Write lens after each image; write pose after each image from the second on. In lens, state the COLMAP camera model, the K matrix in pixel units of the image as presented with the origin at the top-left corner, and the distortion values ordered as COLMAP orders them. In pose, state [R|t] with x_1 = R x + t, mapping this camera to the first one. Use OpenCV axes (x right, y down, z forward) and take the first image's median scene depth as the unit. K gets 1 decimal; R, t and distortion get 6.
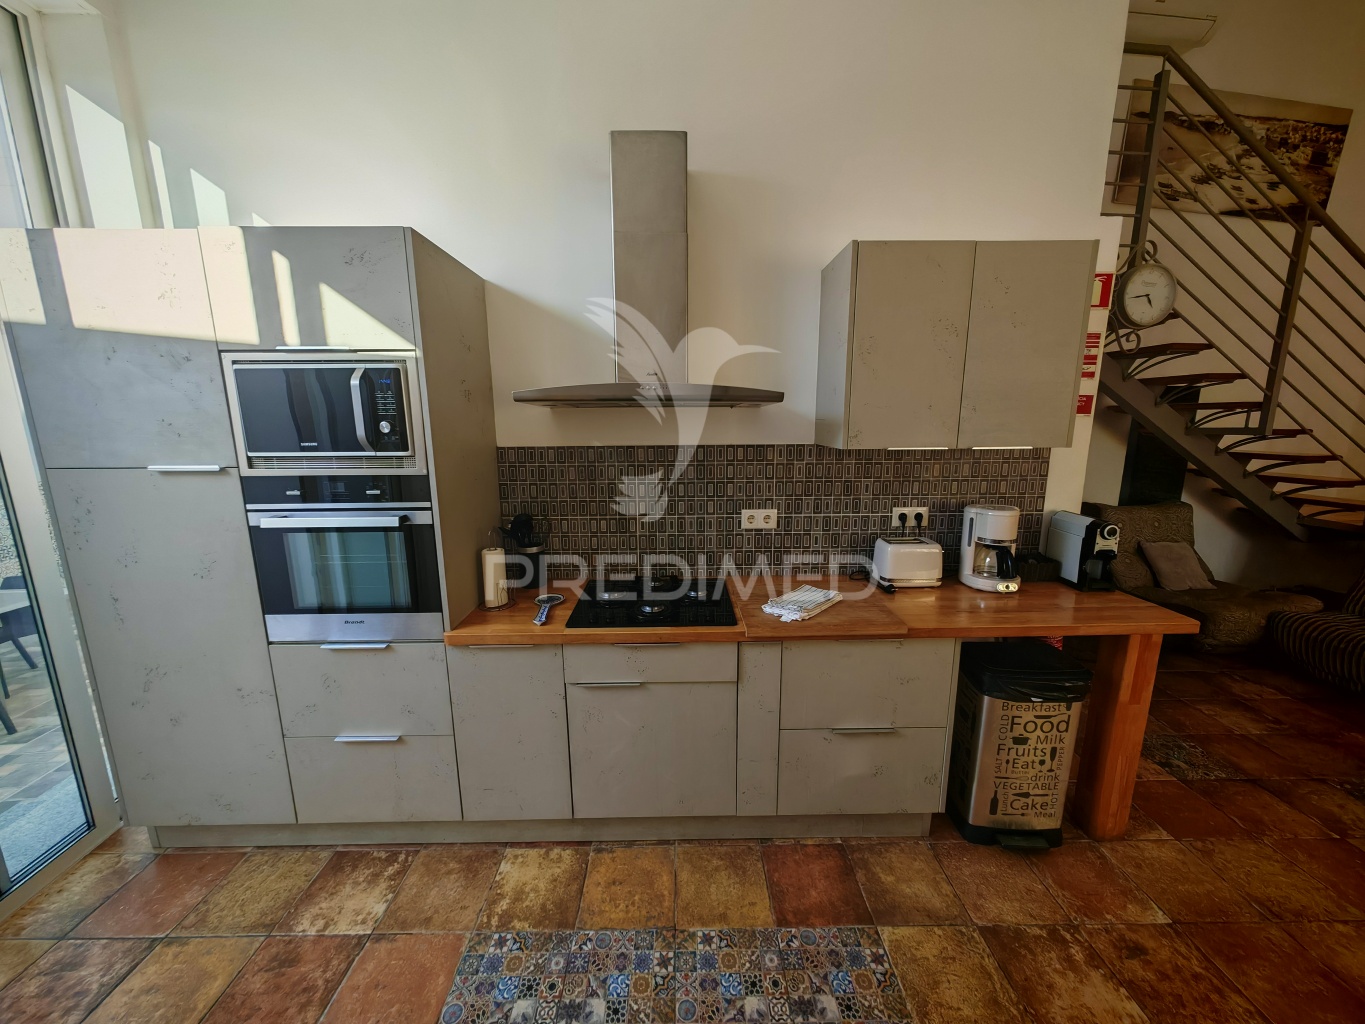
lens RADIAL K [[509.1, 0, 682.9], [0, 509.1, 514.4], [0, 0, 1]] dist [0.000975, -0.000073]
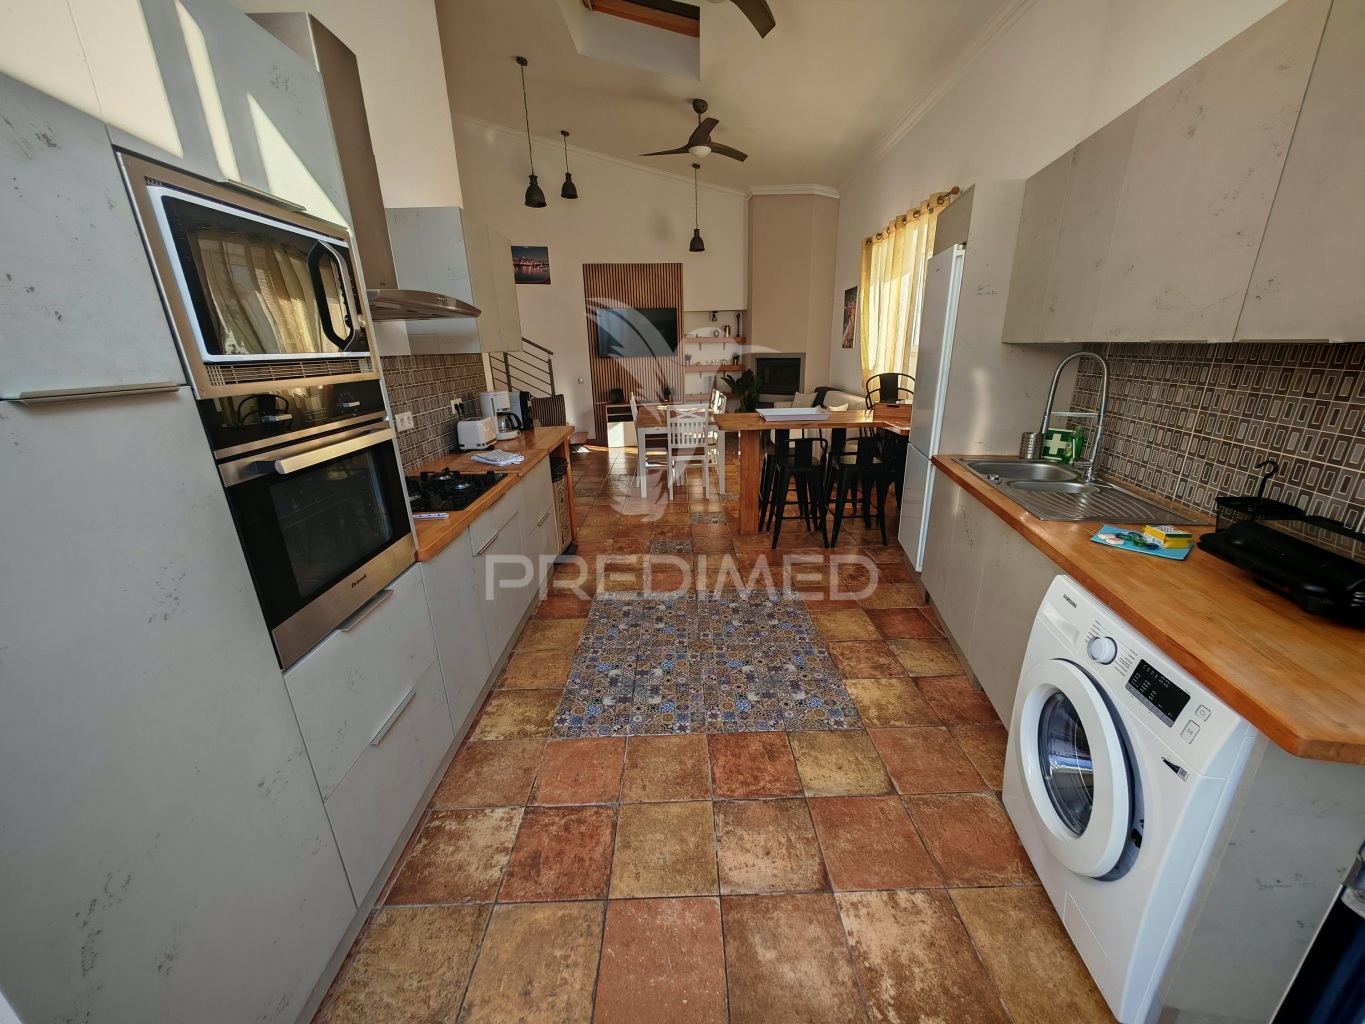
lens RADIAL K [[510.4, 0, 683.6], [0, 510.4, 514.1], [0, 0, 1]] dist [-0.002541, 0.000107]
pose [[-0.002868, -0.308484, 0.951225, -0.814957], [0.215400, 0.928709, 0.301831, -0.006686], [-0.976522, 0.205760, 0.063784, 0.266051]]
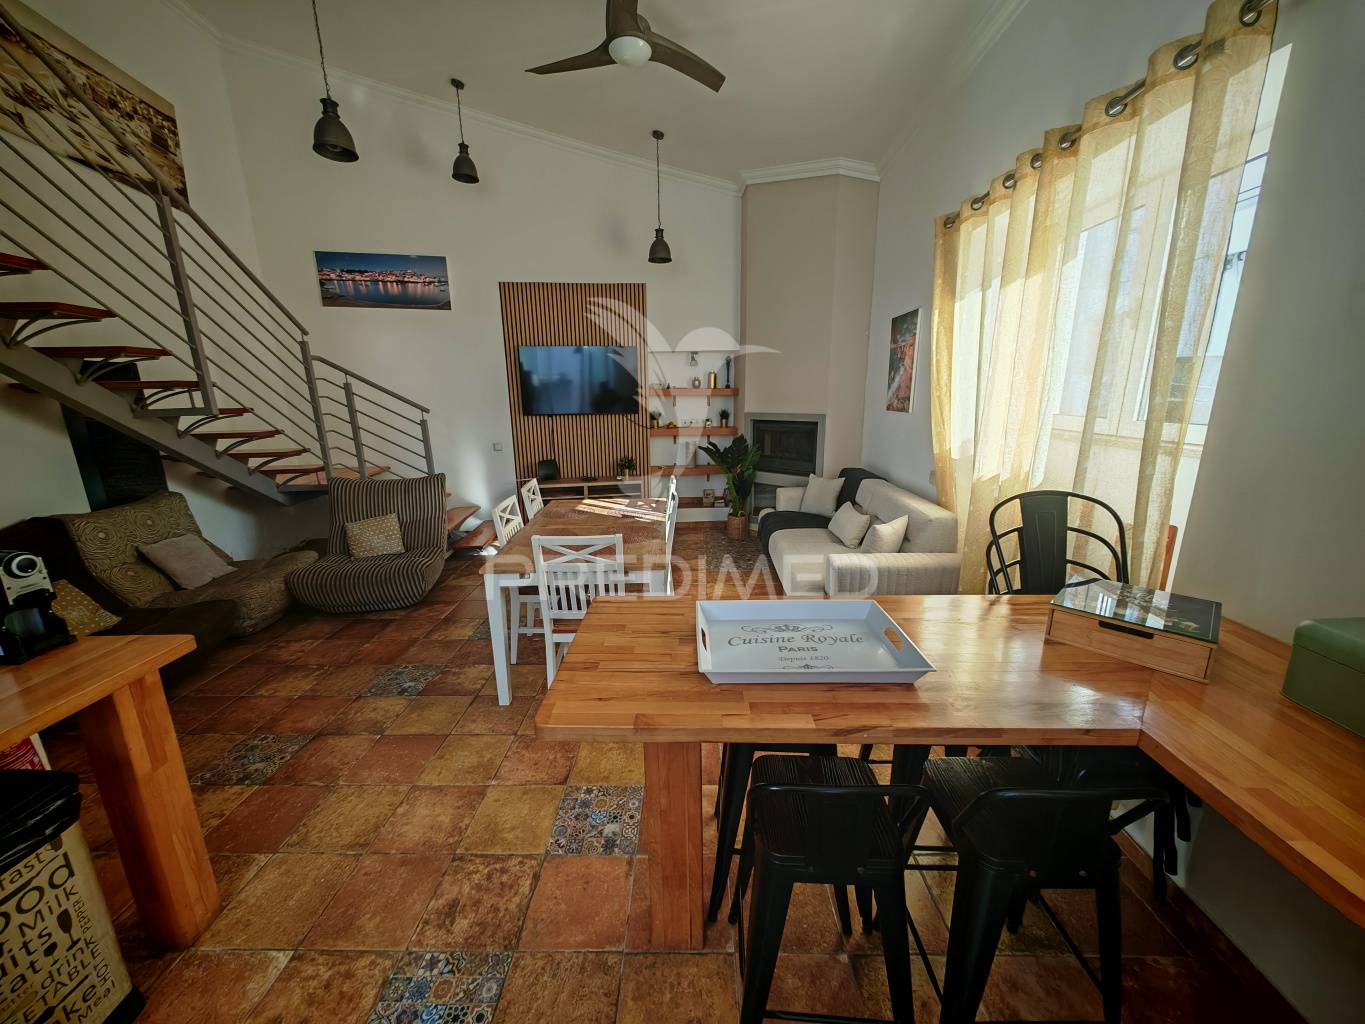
lens RADIAL K [[510.4, 0, 683.6], [0, 510.4, 514.1], [0, 0, 1]] dist [-0.002541, 0.000107]
pose [[0.027804, -0.228880, 0.973057, 0.156287], [0.201184, 0.954796, 0.218836, -0.001765], [-0.979159, 0.189679, 0.072595, 0.060435]]
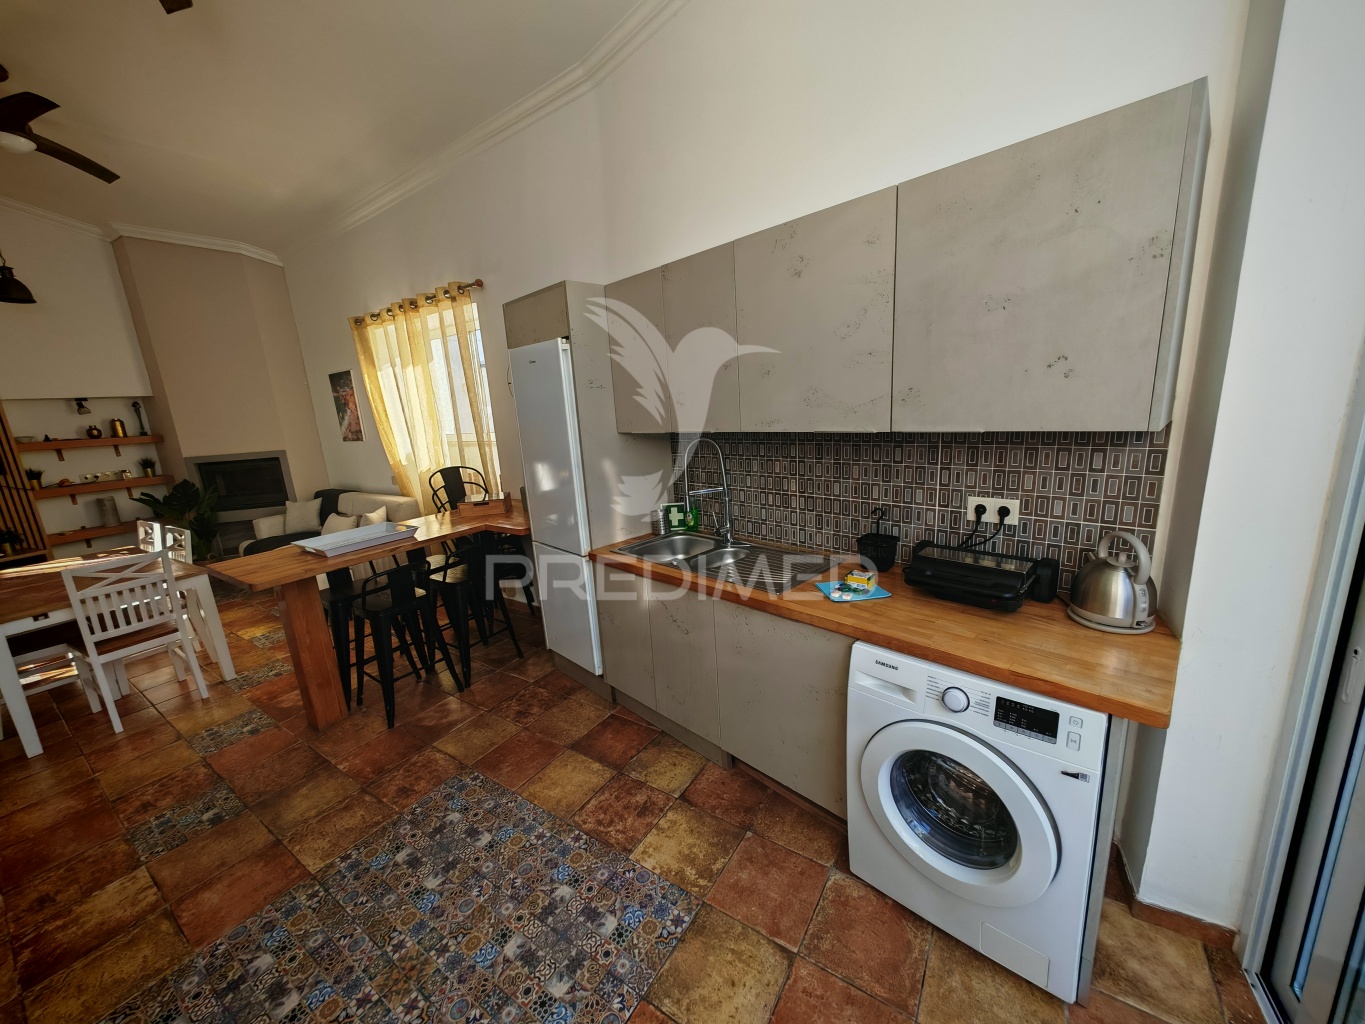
lens RADIAL K [[509.1, 0, 682.9], [0, 509.1, 514.4], [0, 0, 1]] dist [0.000975, -0.000073]
pose [[-0.824870, -0.066391, 0.561410, -0.504497], [0.172045, 0.916494, 0.361164, -0.071855], [-0.538507, 0.394501, -0.744566, 0.394468]]
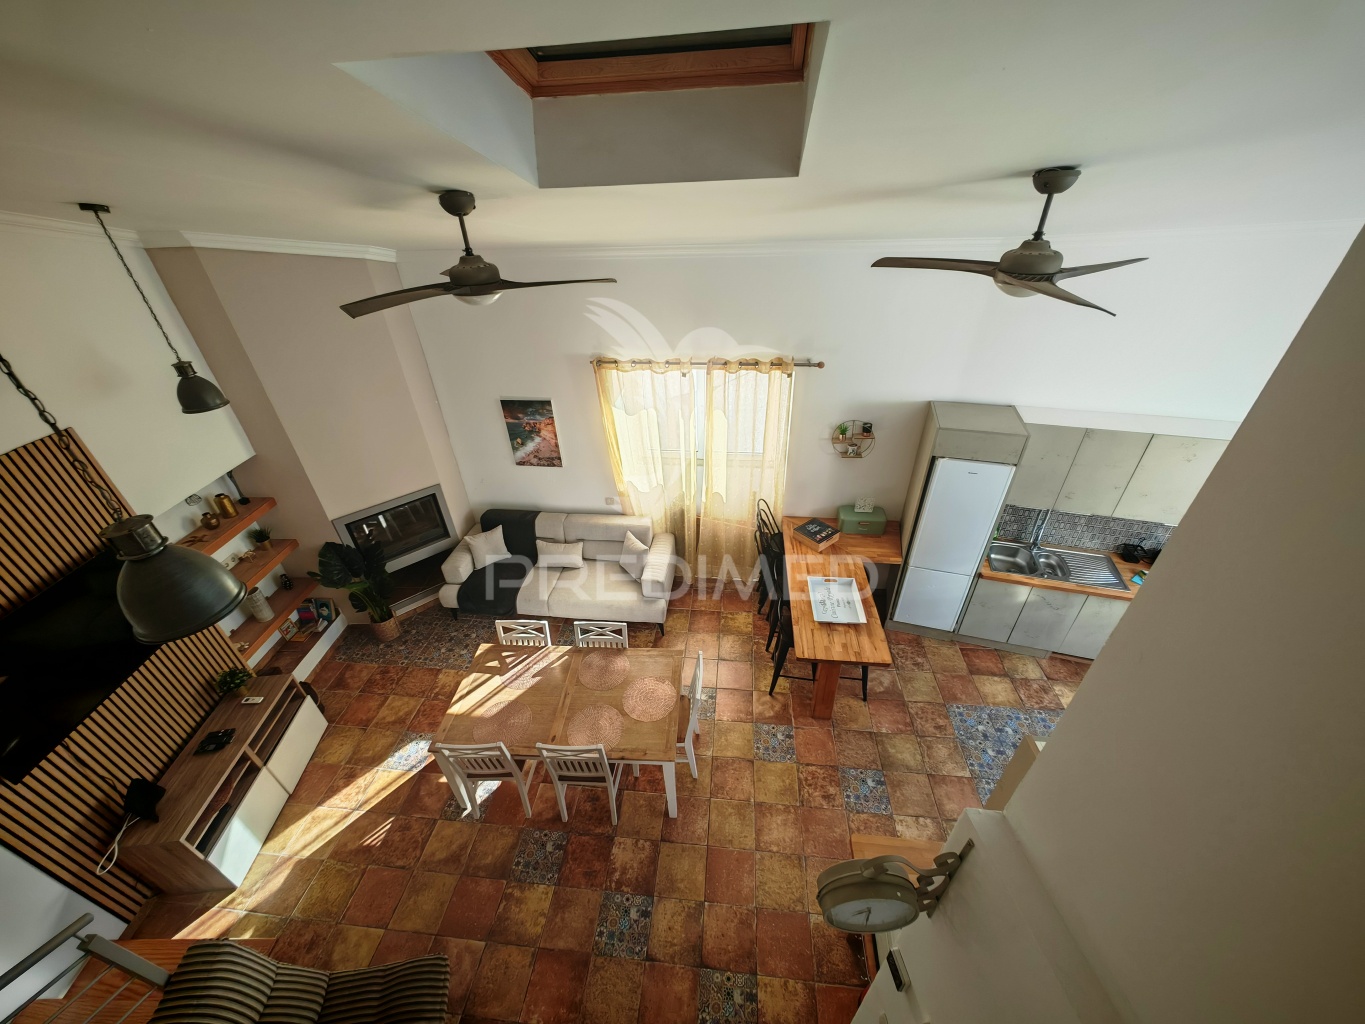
lens RADIAL K [[509.1, 0, 682.9], [0, 509.1, 514.4], [0, 0, 1]] dist [0.000975, -0.000073]
pose [[-0.992892, -0.033457, 0.114217, 0.831404], [0.055916, 0.716034, 0.695823, -0.944323], [-0.105064, 0.697263, -0.709074, 0.885890]]
